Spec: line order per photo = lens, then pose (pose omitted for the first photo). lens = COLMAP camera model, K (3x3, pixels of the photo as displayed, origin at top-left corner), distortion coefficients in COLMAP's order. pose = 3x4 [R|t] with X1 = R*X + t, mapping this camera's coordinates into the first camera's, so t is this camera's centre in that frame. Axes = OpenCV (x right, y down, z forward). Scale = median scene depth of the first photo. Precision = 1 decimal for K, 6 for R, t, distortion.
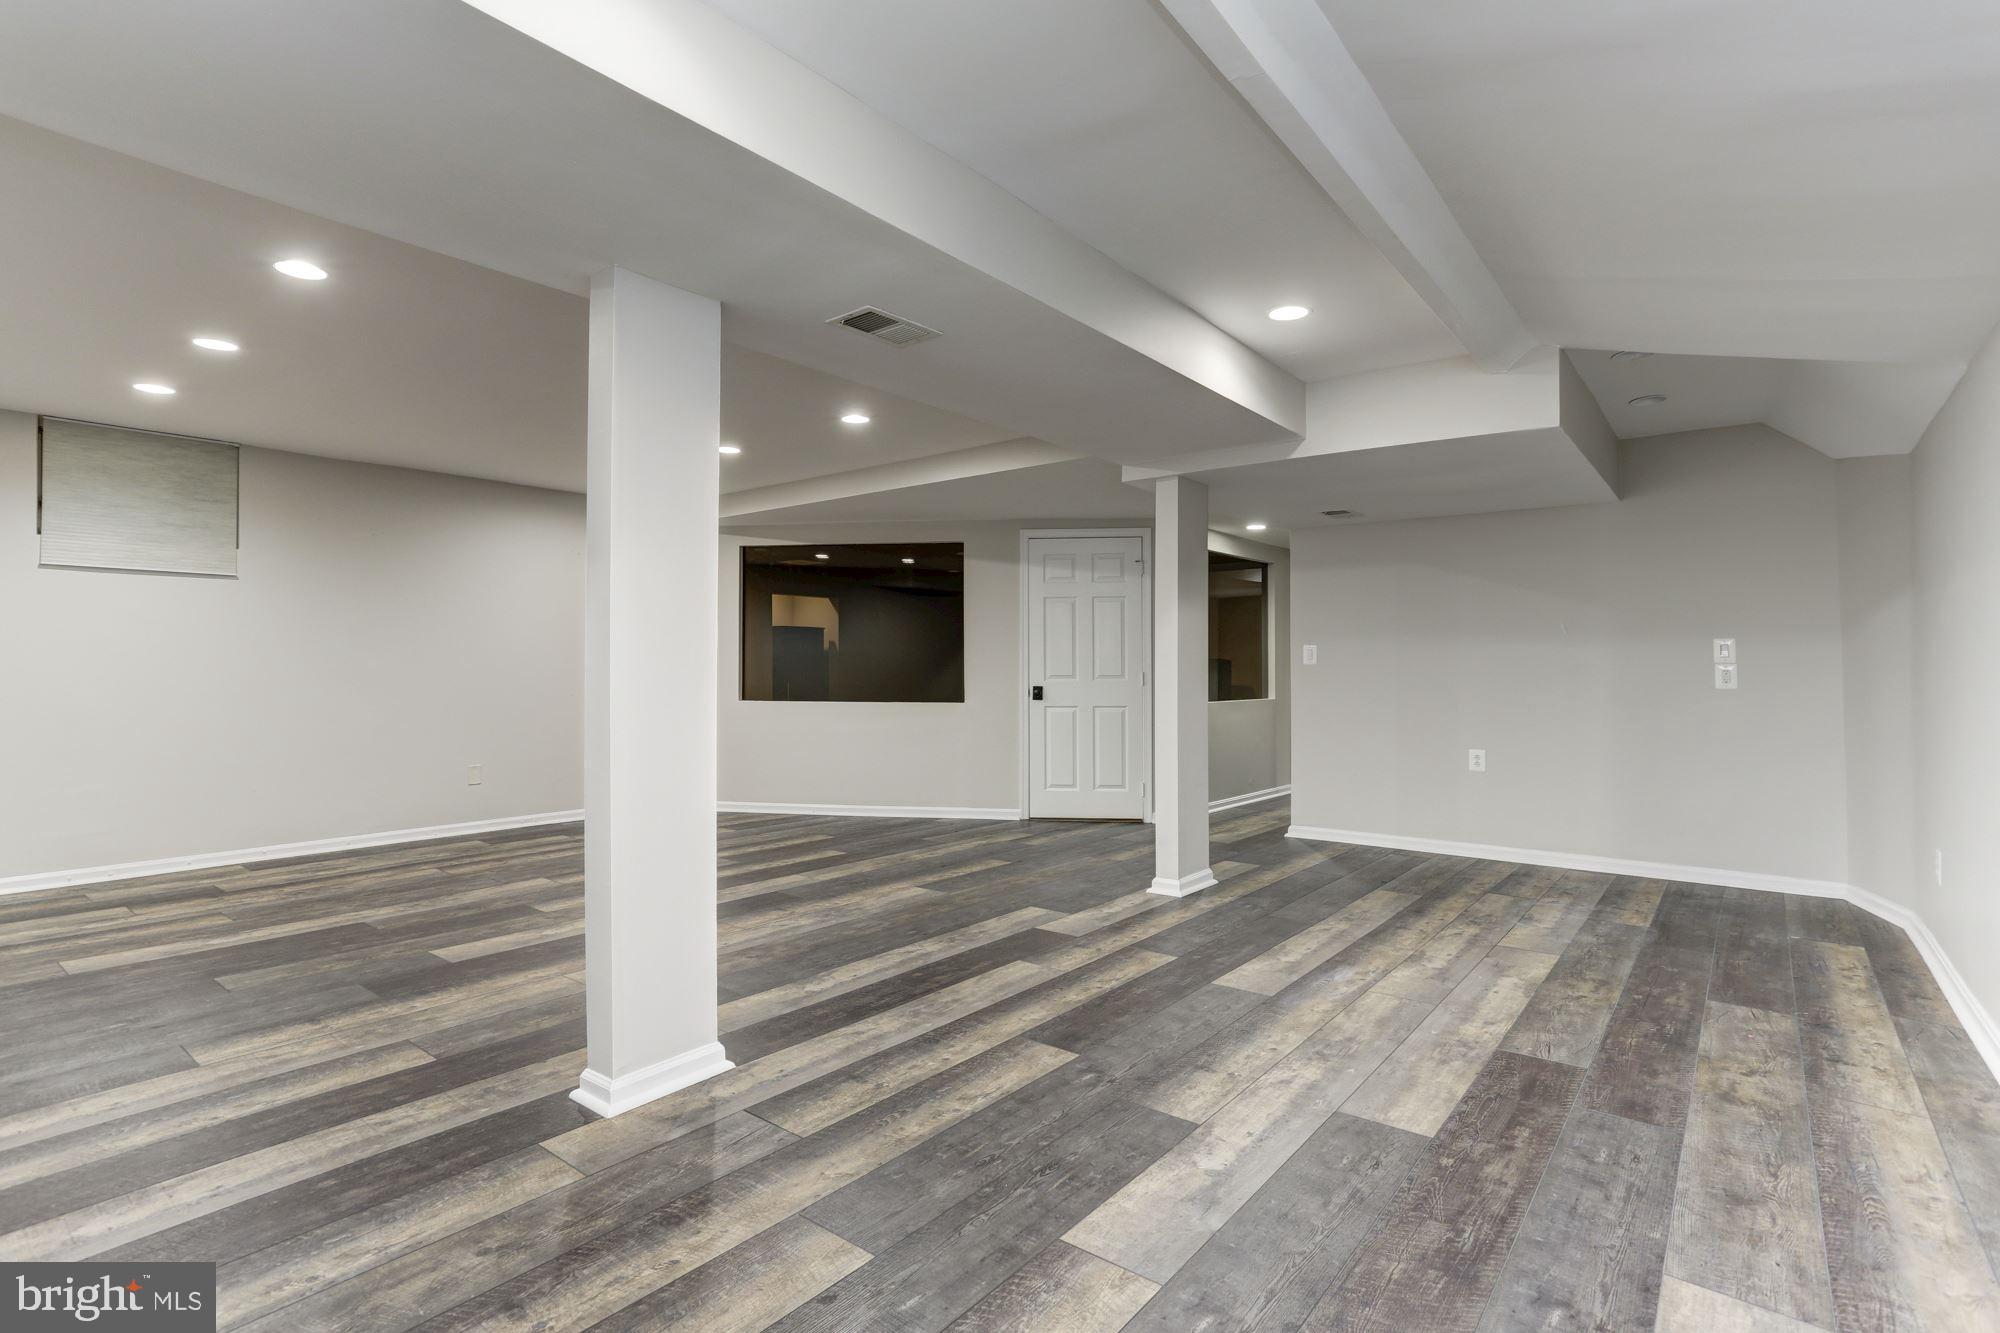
lens RADIAL K [[967.0, 0, 994.3], [0, 967.0, 670.1], [0, 0, 1]] dist [-0.015840, 0.002679]
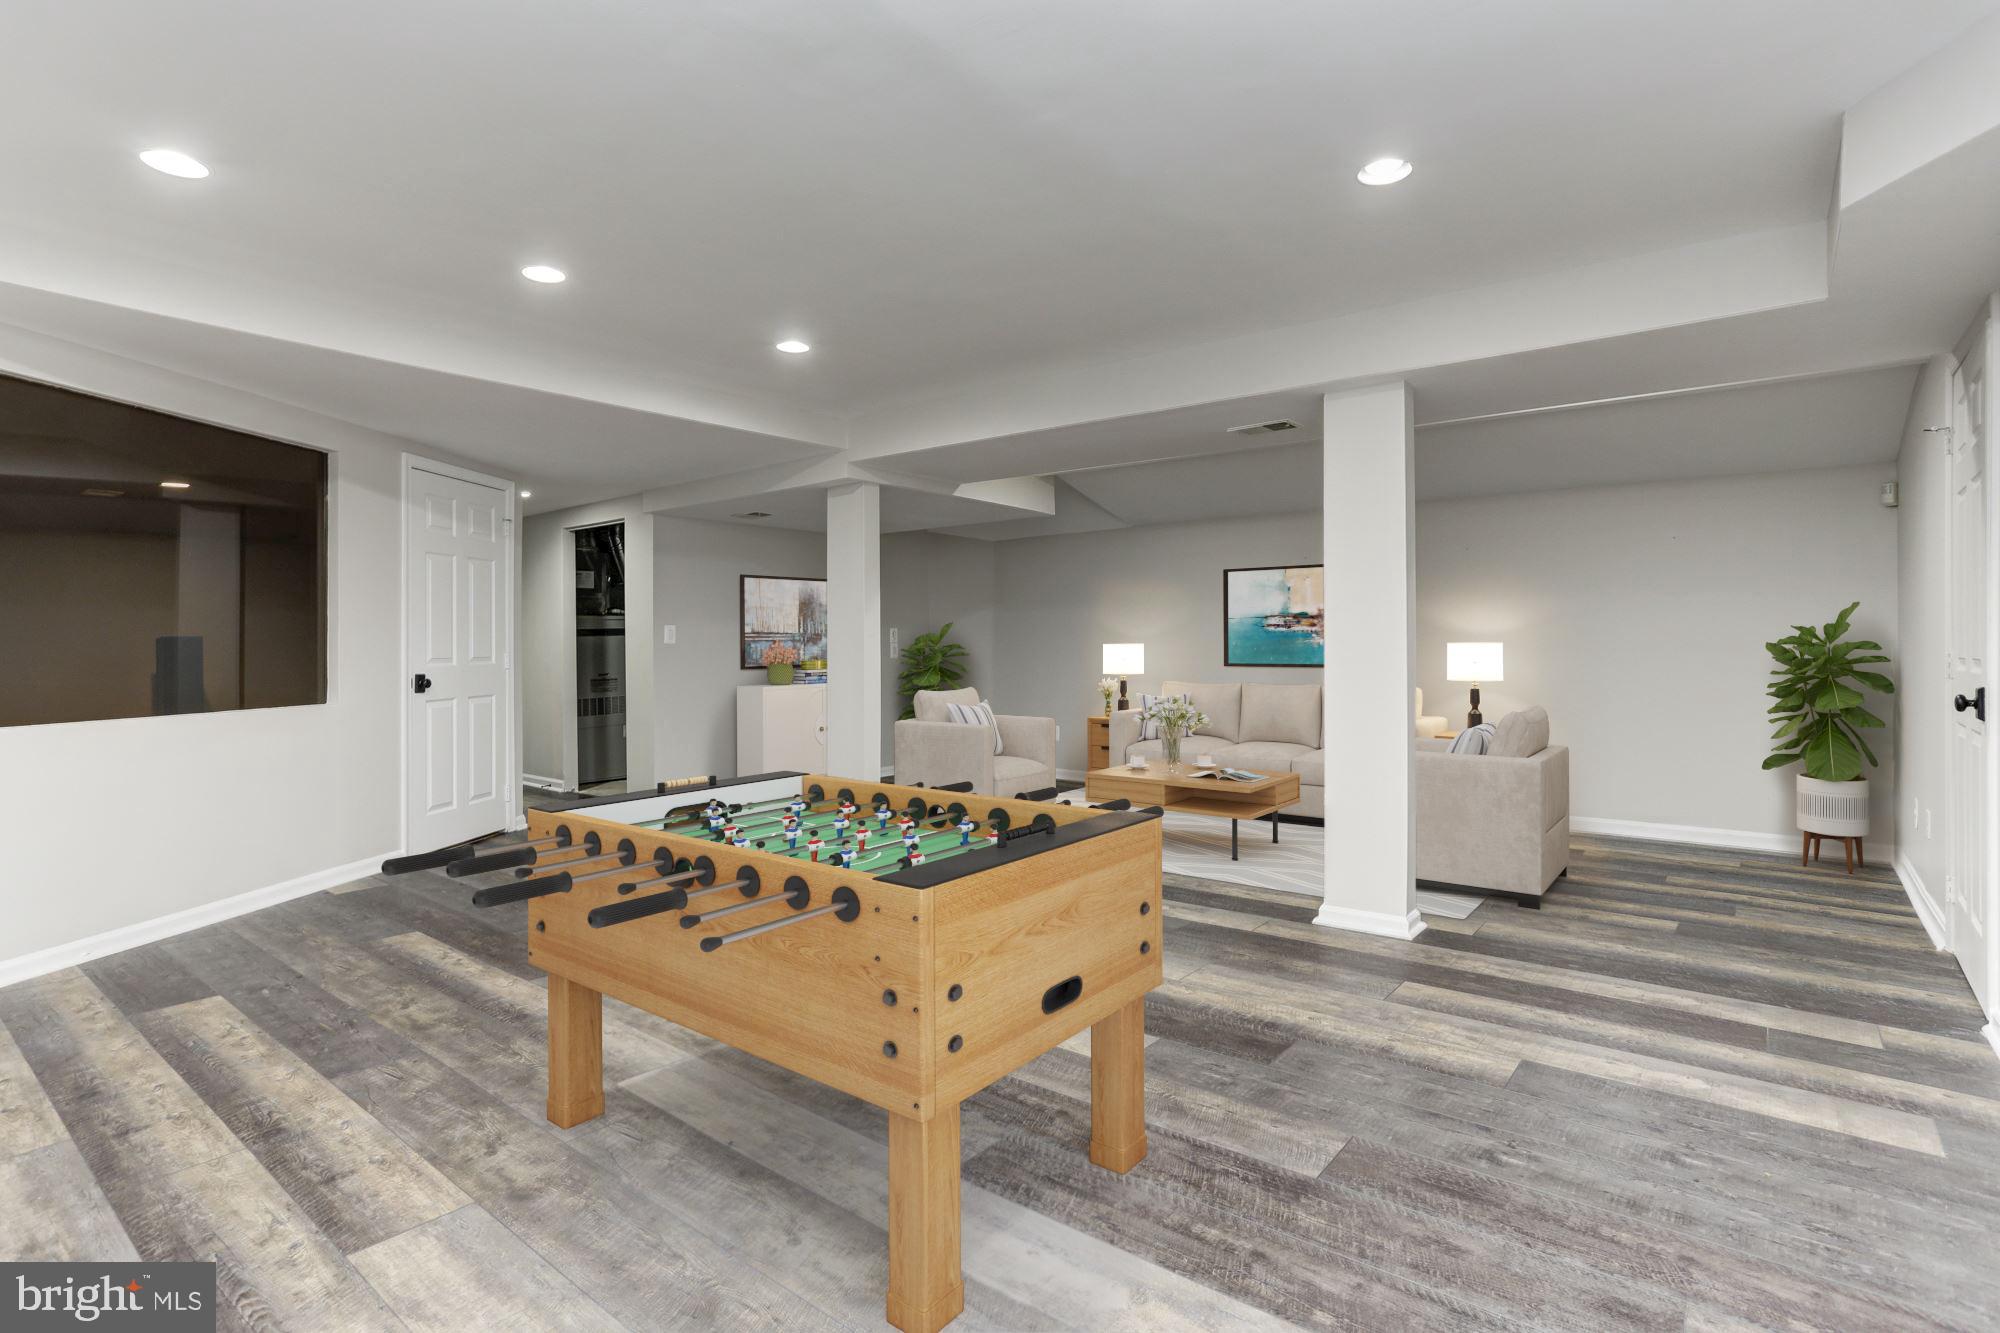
lens RADIAL K [[967.0, 0, 994.7], [0, 967.0, 657.7], [0, 0, 1]] dist [-0.015840, 0.002679]
pose [[-0.001745, -0.004245, 0.999989, -1.760361], [-0.006036, 0.999973, 0.004234, -0.004847], [-0.999980, -0.006029, -0.001771, 1.495902]]
